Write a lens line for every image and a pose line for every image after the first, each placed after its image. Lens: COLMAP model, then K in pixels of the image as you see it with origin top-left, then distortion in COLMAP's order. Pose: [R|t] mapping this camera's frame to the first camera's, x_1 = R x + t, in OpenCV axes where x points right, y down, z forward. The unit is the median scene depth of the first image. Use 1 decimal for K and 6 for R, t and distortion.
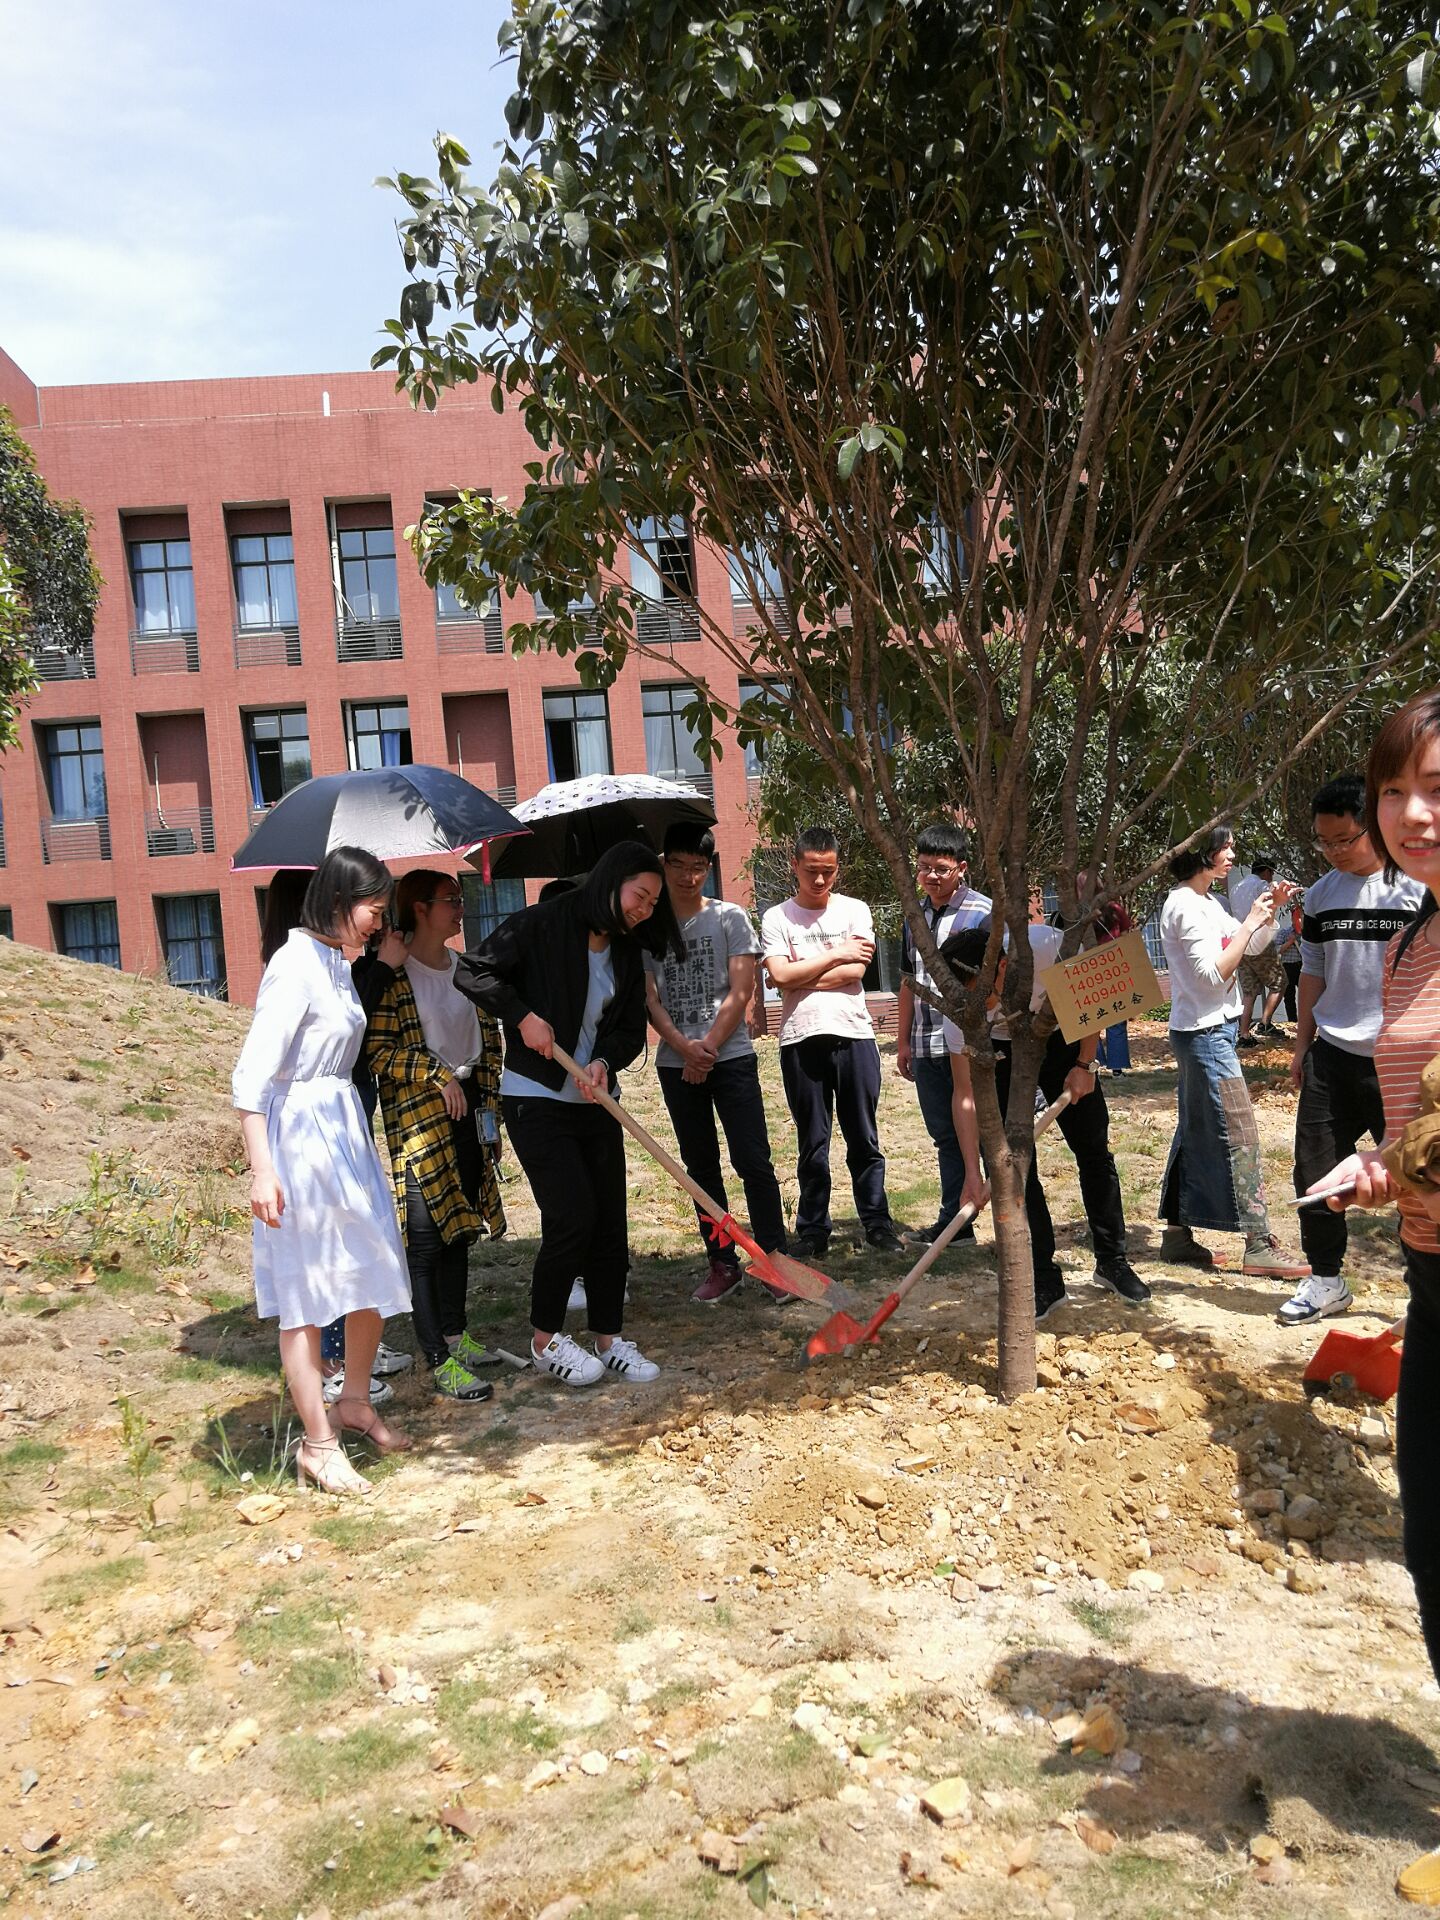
lens RADIAL K [[3222.0, 0, 720.0], [0, 3222.0, 960.0], [0, 0, 1]] dist [0.007066, 0.206677]
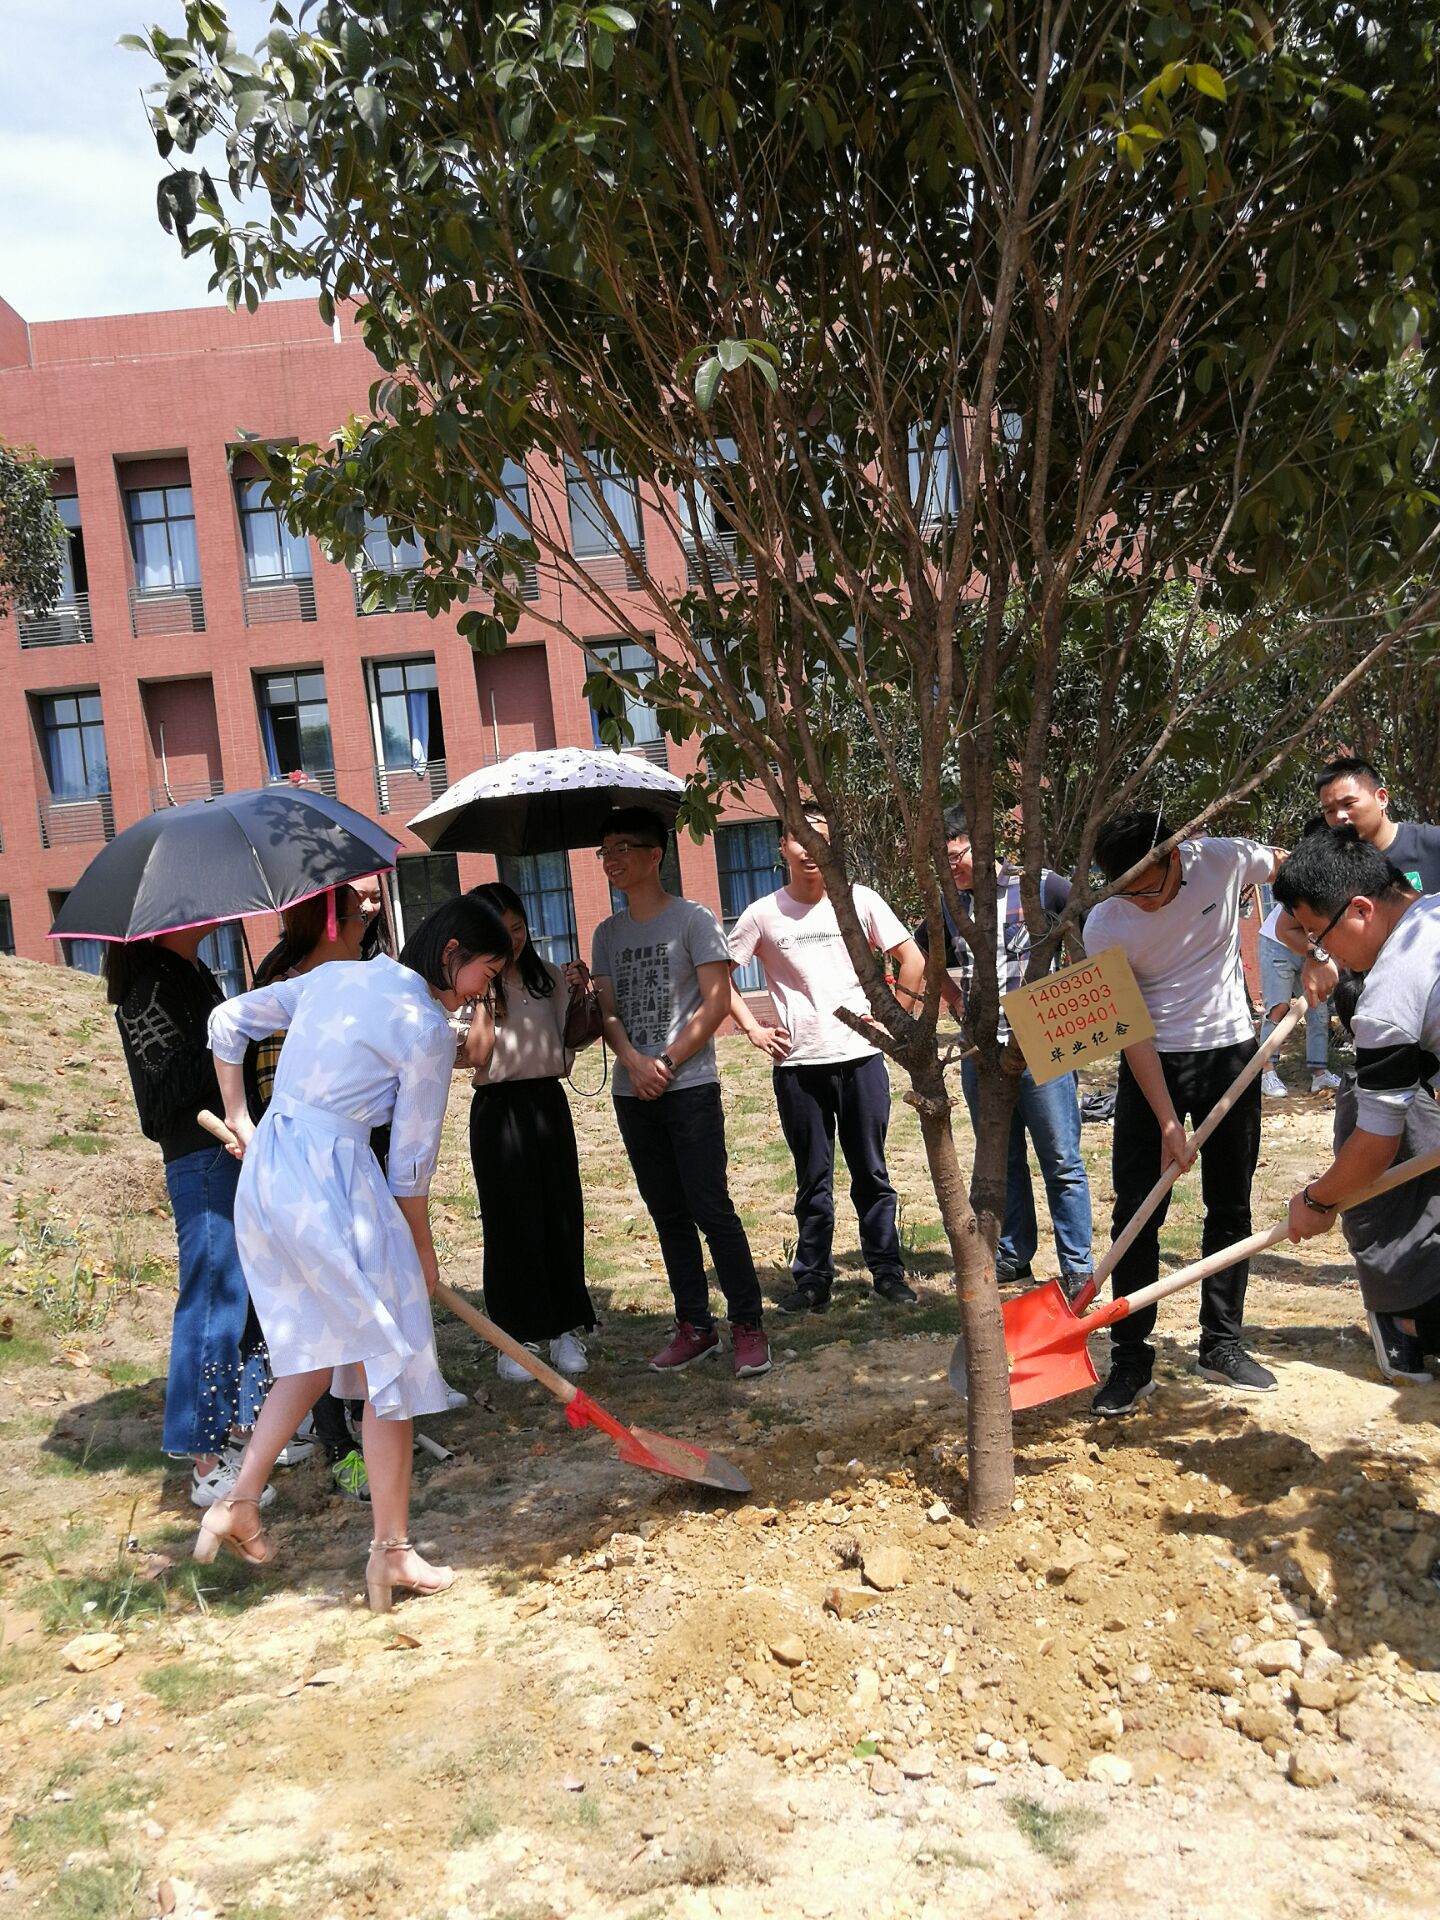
lens RADIAL K [[3222.0, 0, 720.0], [0, 3222.0, 960.0], [0, 0, 1]] dist [0.007066, 0.206677]
pose [[0.995829, -0.022438, -0.088436, 0.104133], [0.024842, 0.999349, 0.026176, -0.029857], [0.087791, -0.028264, 0.995738, 0.186248]]
